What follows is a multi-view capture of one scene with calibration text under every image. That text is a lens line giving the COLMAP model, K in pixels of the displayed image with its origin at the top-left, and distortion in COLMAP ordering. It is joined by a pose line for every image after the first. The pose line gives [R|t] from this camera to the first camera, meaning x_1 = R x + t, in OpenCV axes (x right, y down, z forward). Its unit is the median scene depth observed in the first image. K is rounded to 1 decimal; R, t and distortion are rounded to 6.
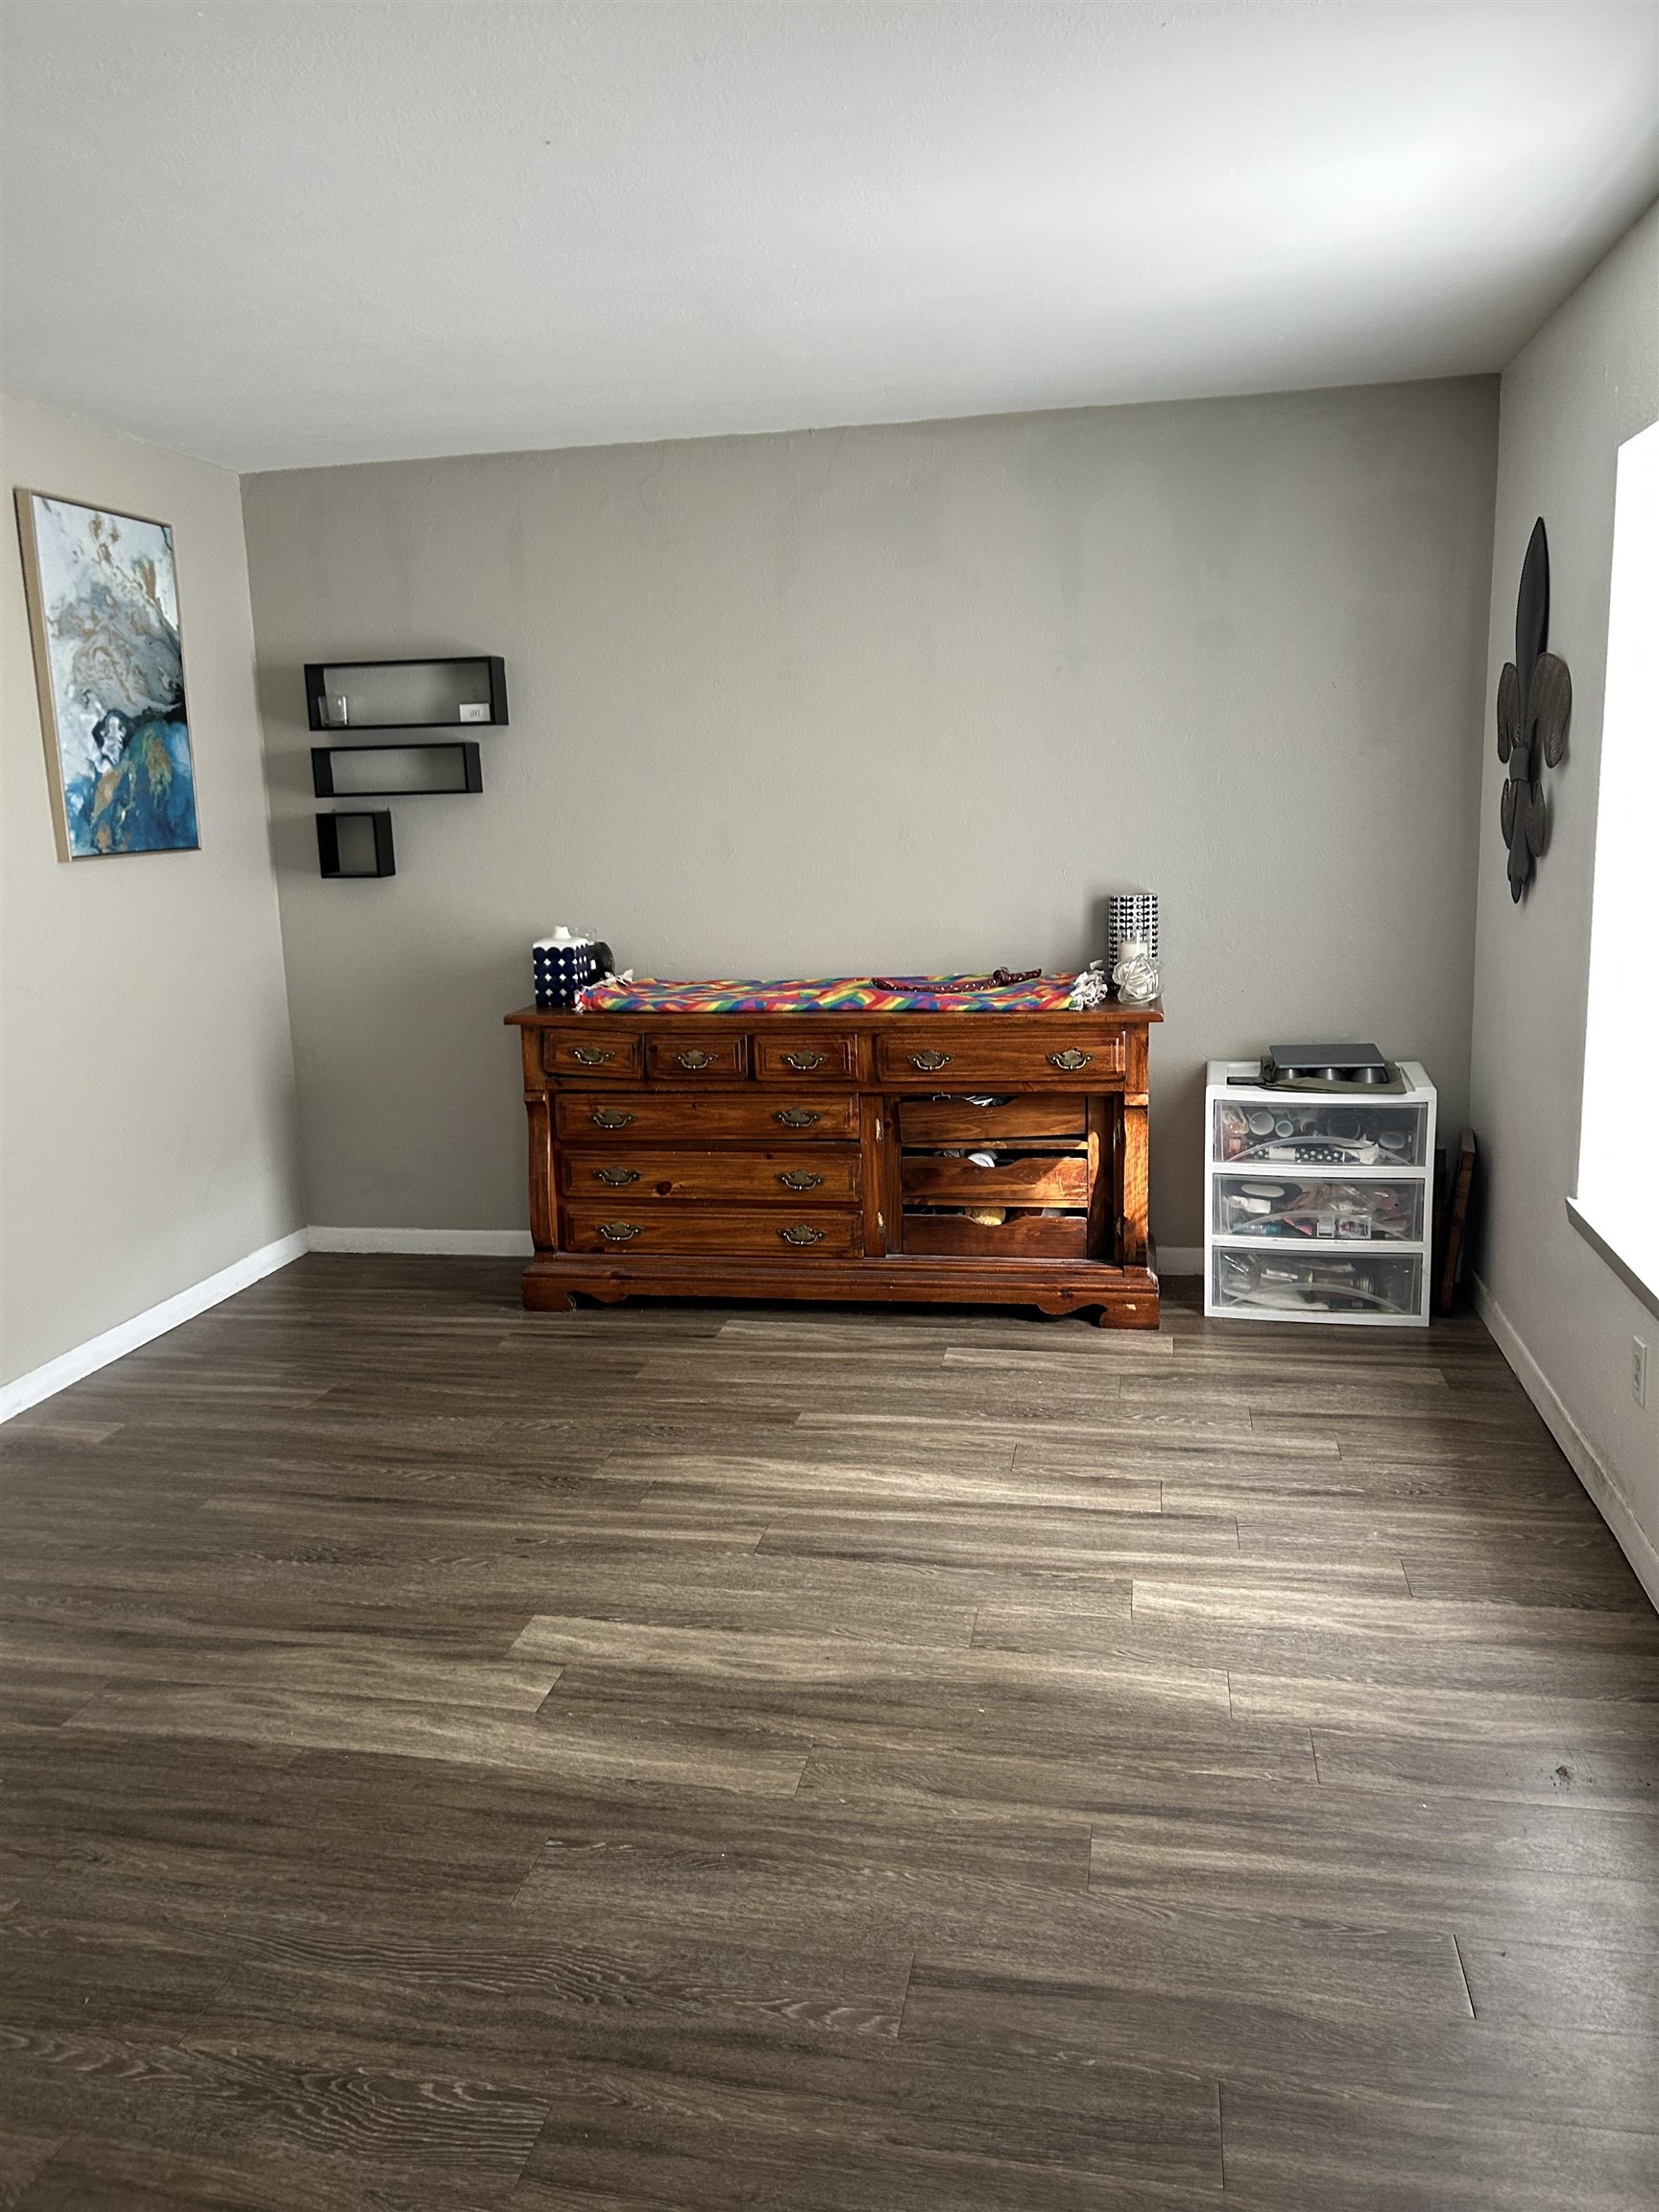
lens RADIAL K [[1673.3, 0, 822.1], [0, 1673.3, 1068.5], [0, 0, 1]] dist [0.122940, -0.166873]
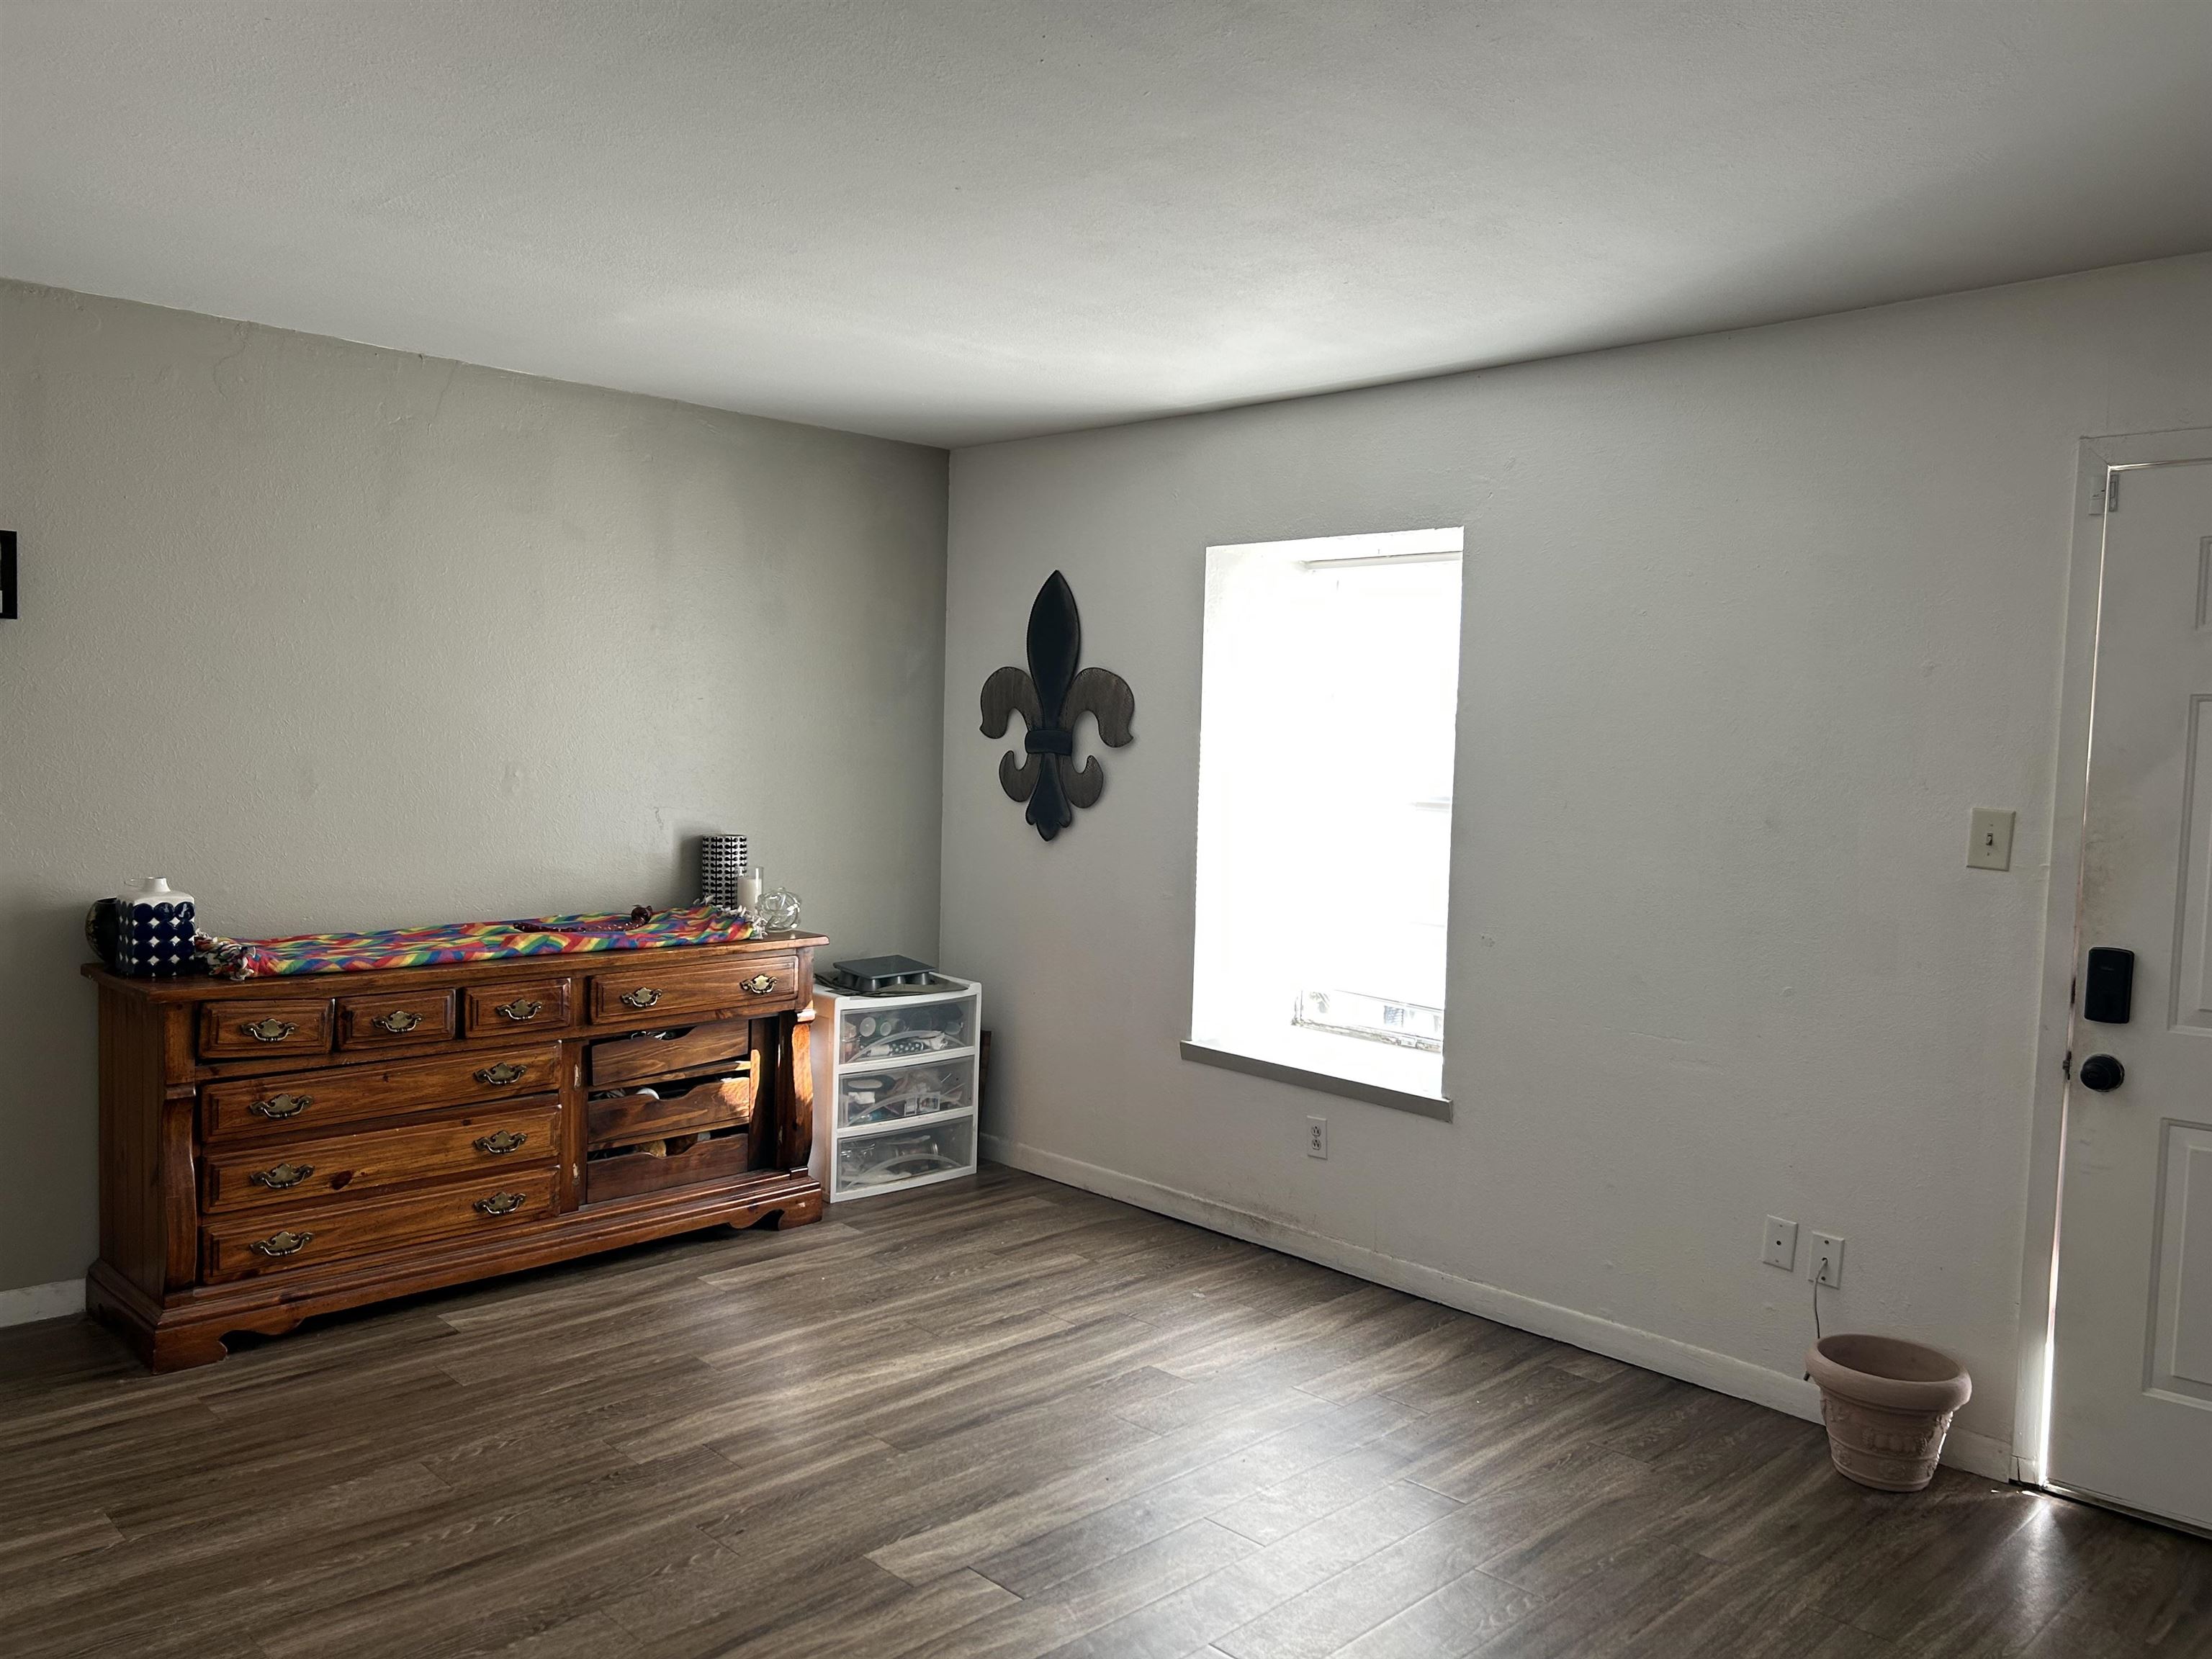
lens RADIAL K [[1673.3, 0, 1097.3], [0, 1673.3, 832.9], [0, 0, 1]] dist [0.122940, -0.166873]
pose [[0.556071, -0.001528, 0.831133, -0.620641], [0.091790, 0.993994, -0.059585, -0.017388], [-0.826050, 0.109423, 0.552872, 0.195327]]
